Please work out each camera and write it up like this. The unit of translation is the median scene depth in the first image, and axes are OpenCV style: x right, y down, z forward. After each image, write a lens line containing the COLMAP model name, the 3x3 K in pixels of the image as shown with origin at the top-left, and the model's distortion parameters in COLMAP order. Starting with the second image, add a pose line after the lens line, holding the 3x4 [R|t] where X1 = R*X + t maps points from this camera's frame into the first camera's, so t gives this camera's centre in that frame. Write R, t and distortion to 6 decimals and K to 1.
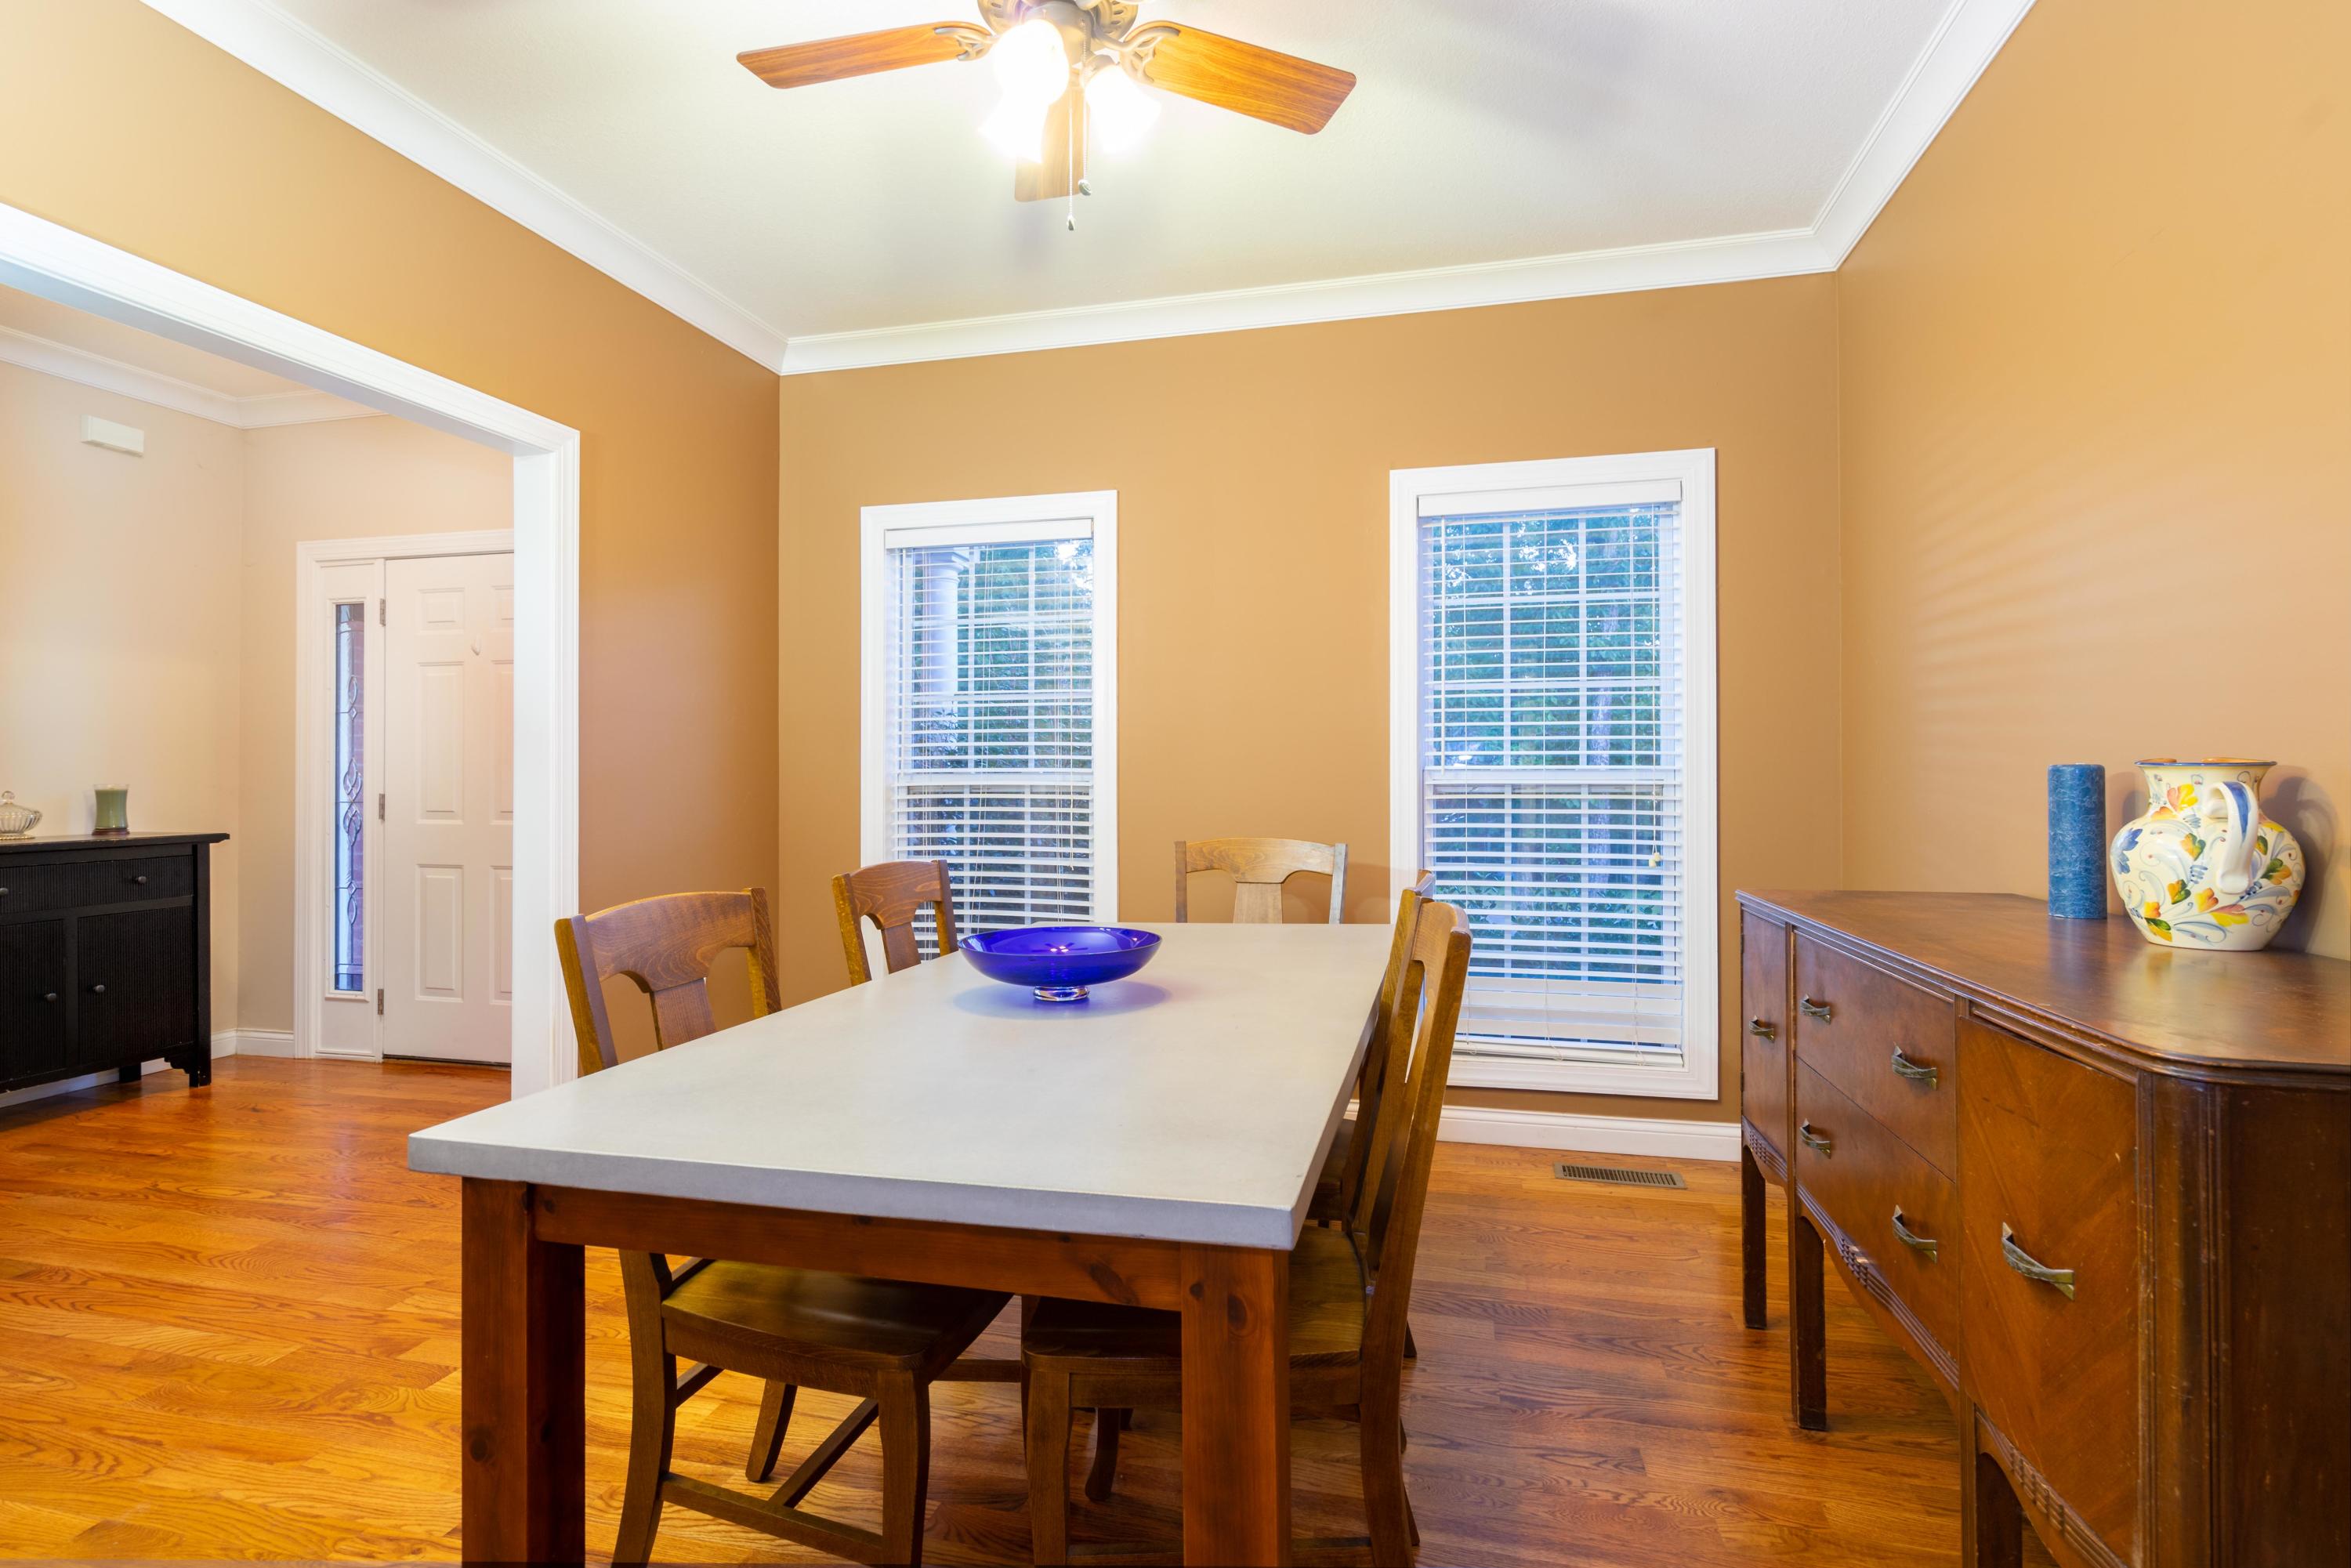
lens RADIAL K [[1161.4, 0, 1175.9], [0, 1161.4, 773.6], [0, 0, 1]] dist [0.002319, 0.000733]
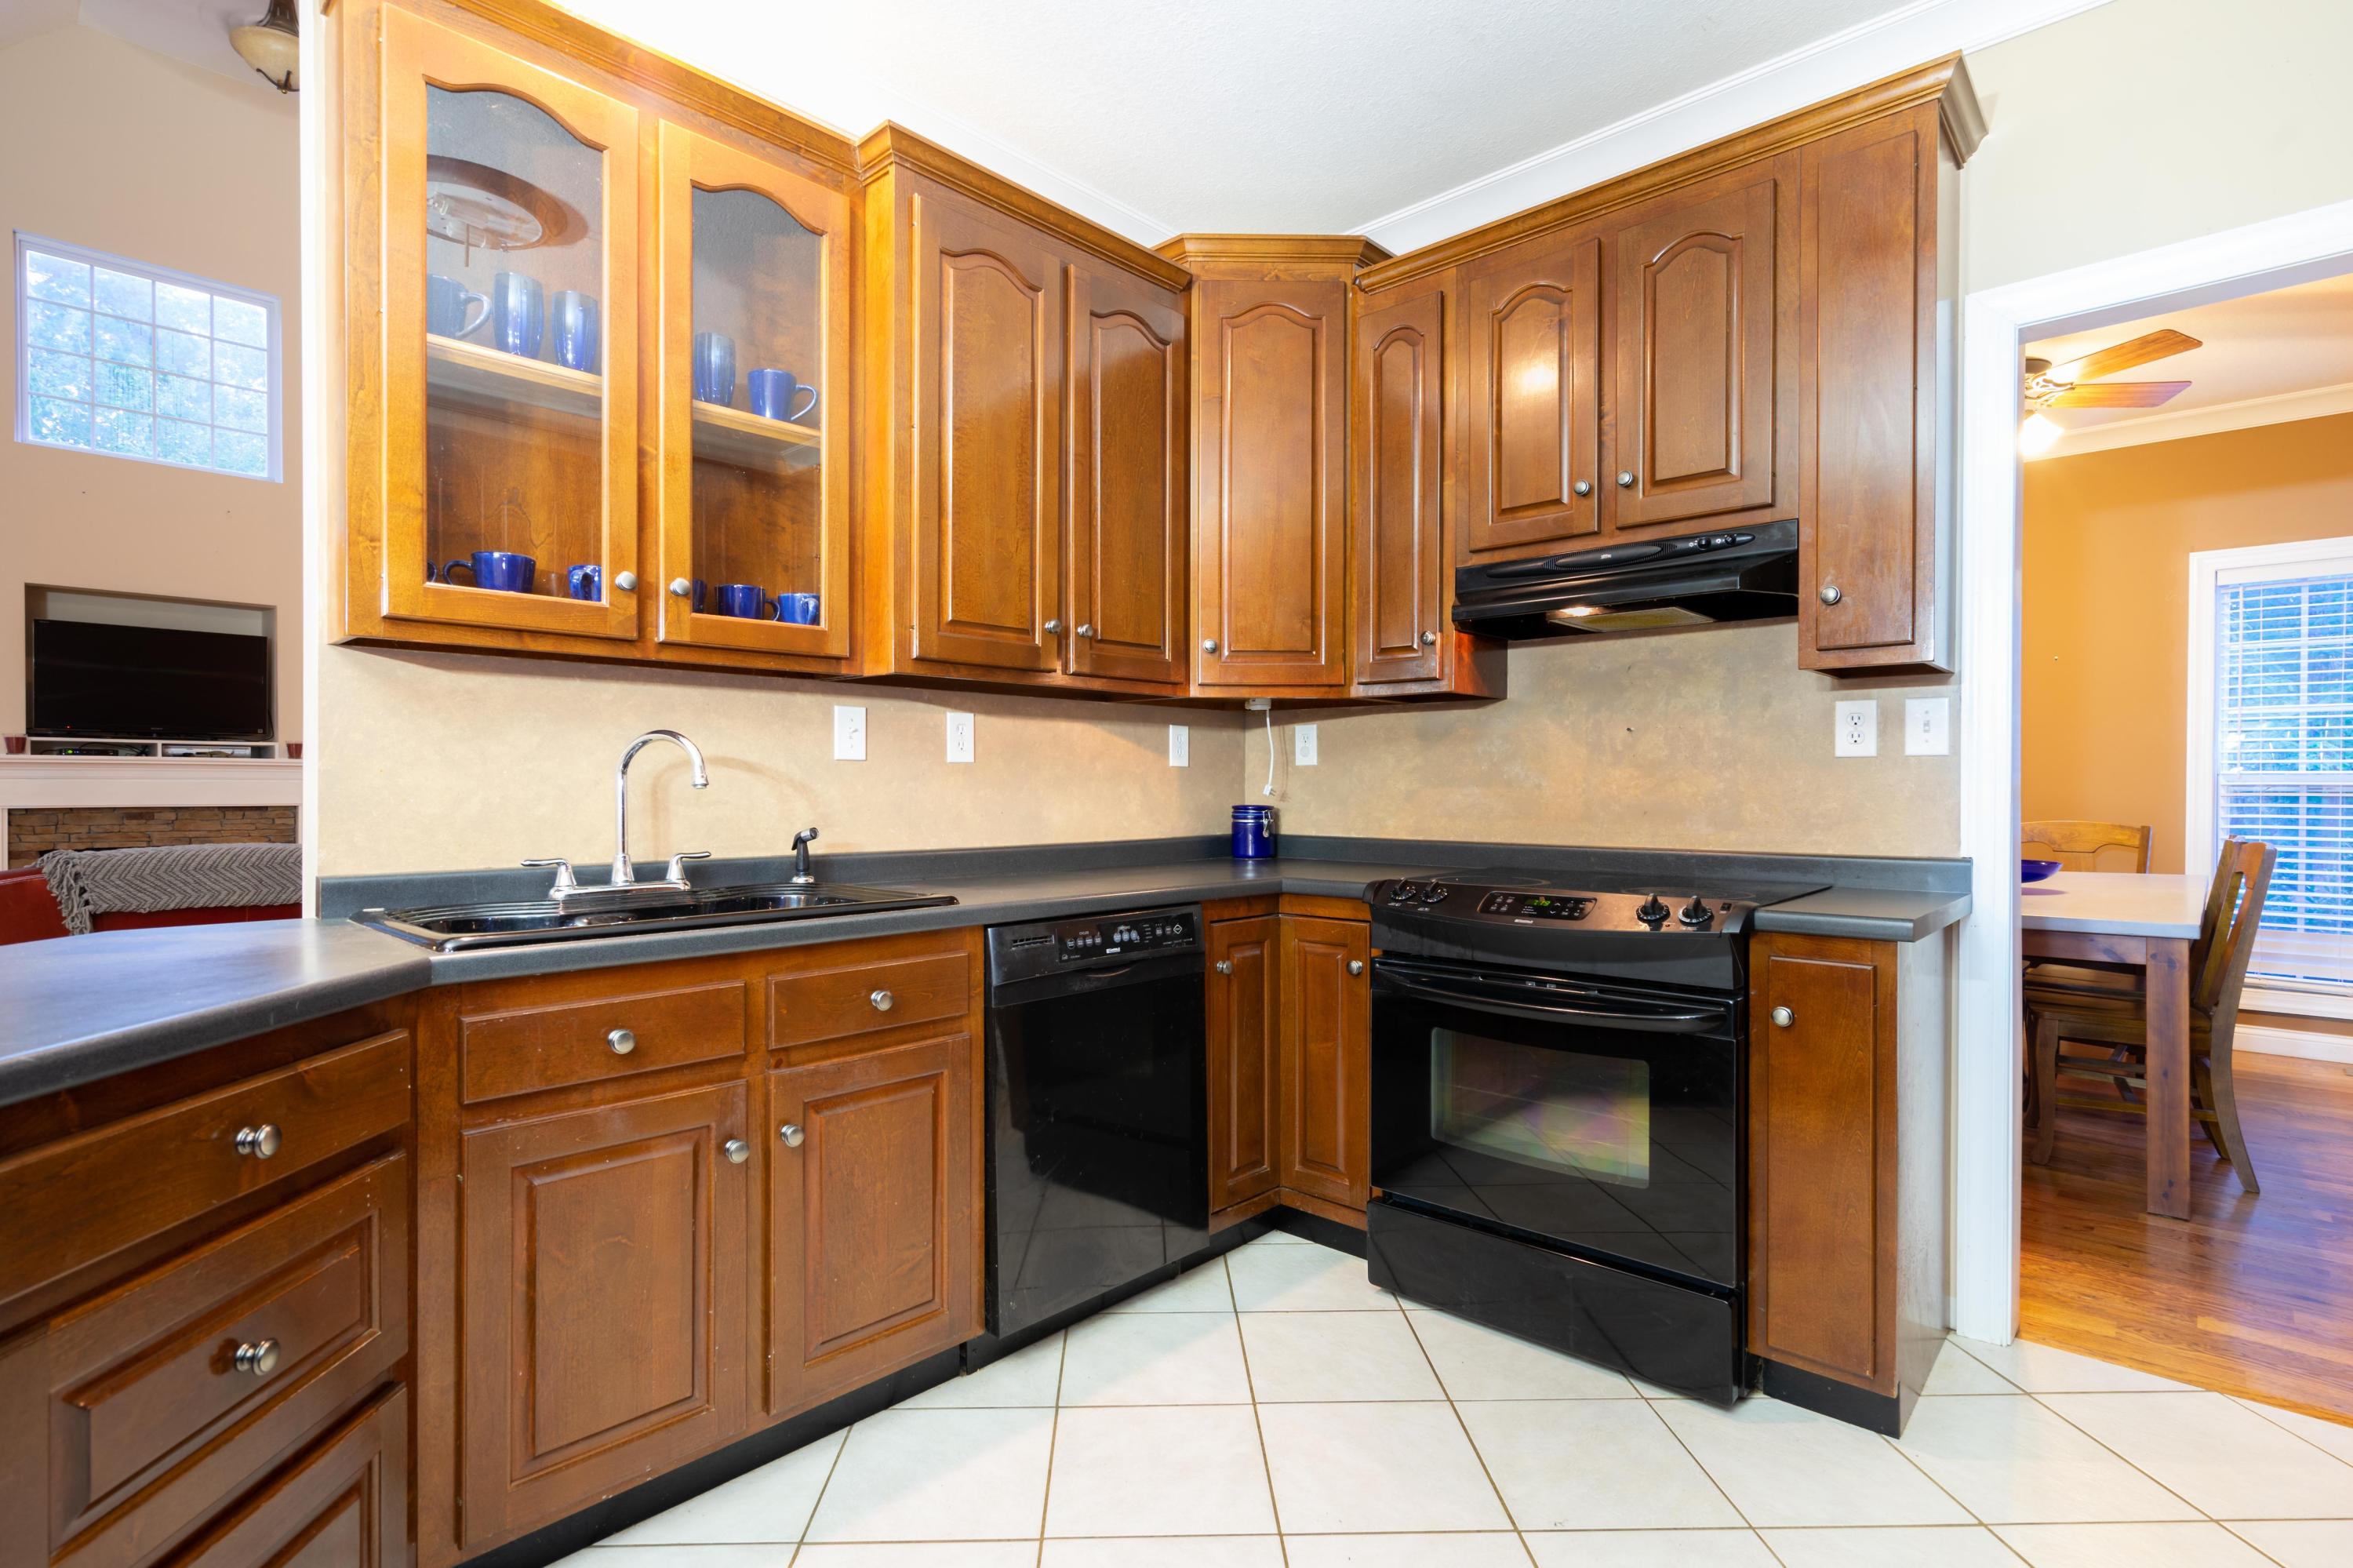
lens RADIAL K [[1162.4, 0, 1180.8], [0, 1162.4, 797.0], [0, 0, 1]] dist [0.002319, 0.000733]
pose [[0.882703, 0.006594, -0.469886, -0.213842], [0.002162, 0.999834, 0.018092, -0.003077], [0.469927, -0.016986, 0.882542, -0.758052]]
